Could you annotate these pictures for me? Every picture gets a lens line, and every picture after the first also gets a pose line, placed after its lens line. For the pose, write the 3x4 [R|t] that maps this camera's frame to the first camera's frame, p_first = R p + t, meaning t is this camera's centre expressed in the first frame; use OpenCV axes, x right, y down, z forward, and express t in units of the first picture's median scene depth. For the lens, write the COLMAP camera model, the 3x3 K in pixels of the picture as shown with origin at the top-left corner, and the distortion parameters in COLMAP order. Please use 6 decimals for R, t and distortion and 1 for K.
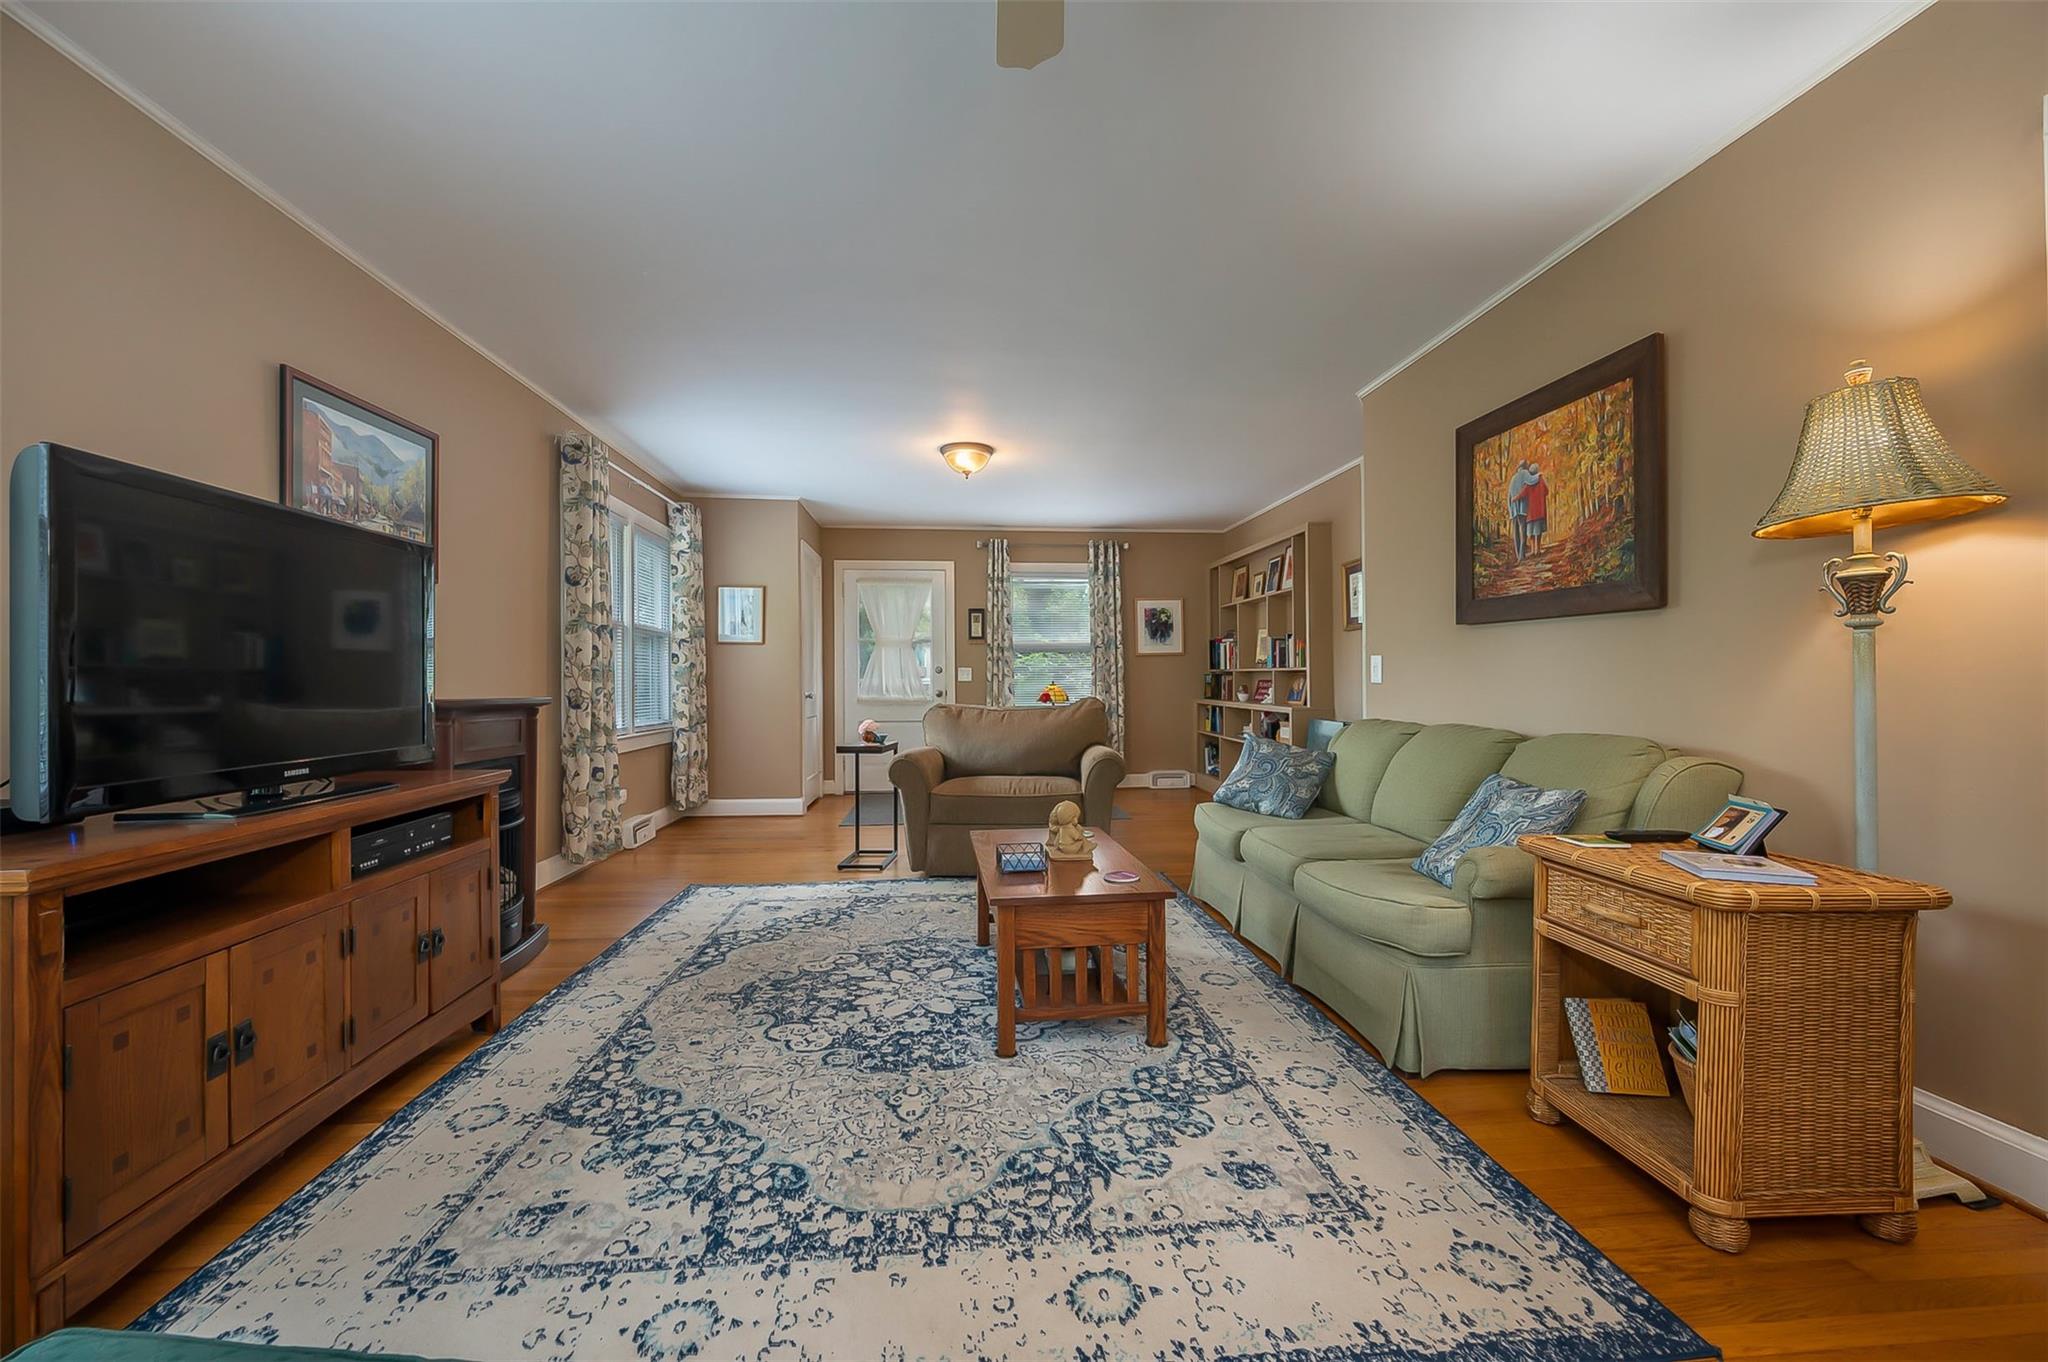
lens RADIAL K [[805.8, 0, 1028.1], [0, 805.8, 676.6], [0, 0, 1]] dist [0.000349, -0.000448]
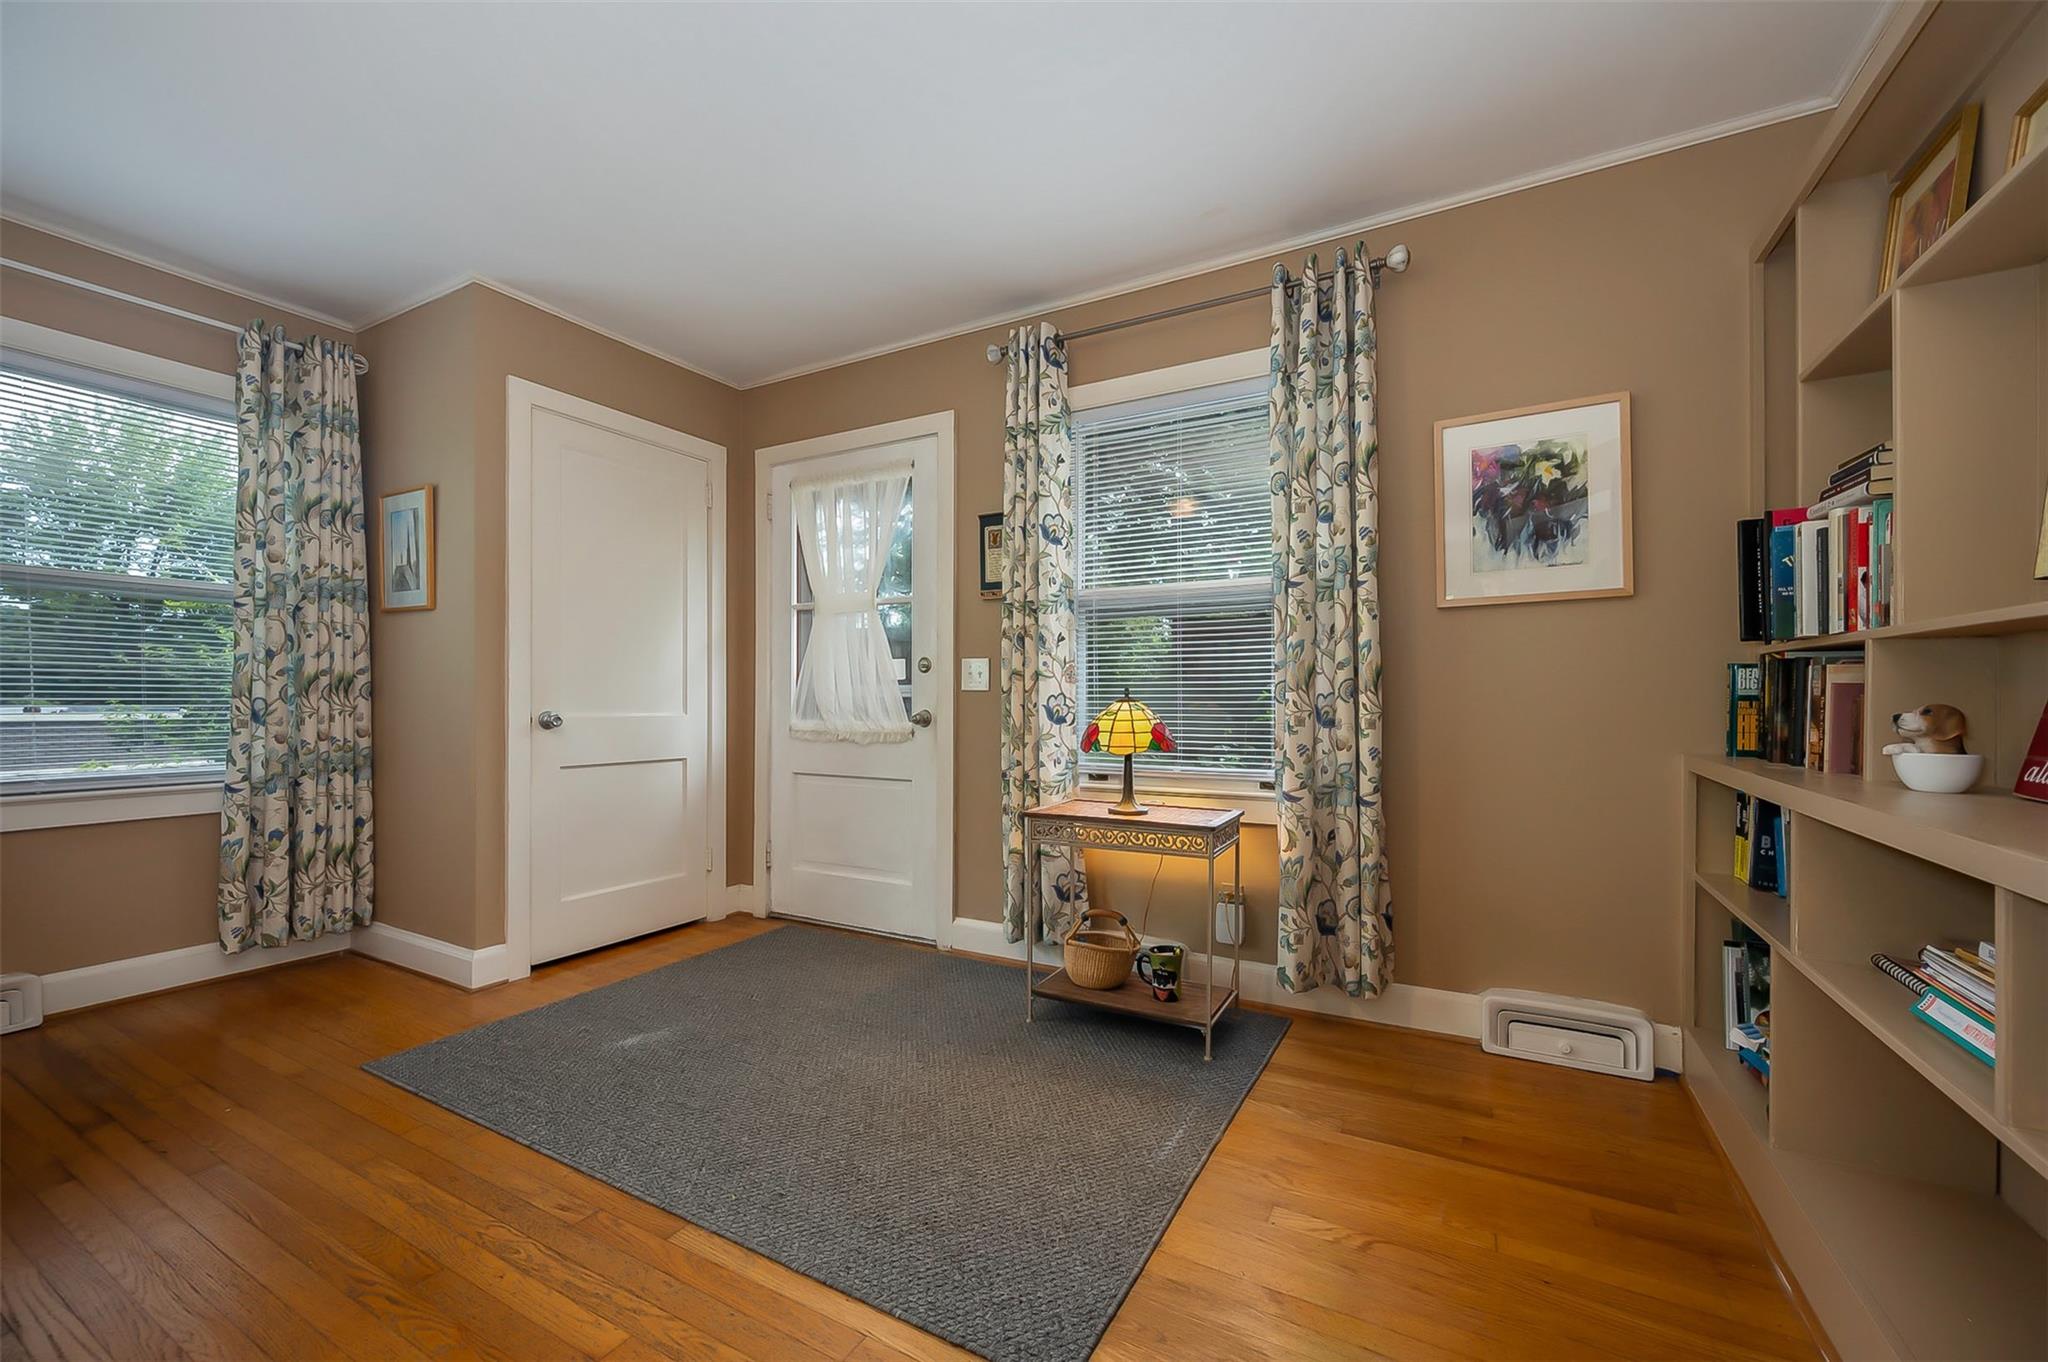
lens RADIAL K [[805.8, 0, 1031.0], [0, 805.8, 696.9], [0, 0, 1]] dist [0.000349, -0.000448]
pose [[0.824299, 0.004213, -0.566138, 0.184046], [-0.000249, 0.999975, 0.007078, 0.006163], [0.566154, -0.005693, 0.824280, 0.667557]]
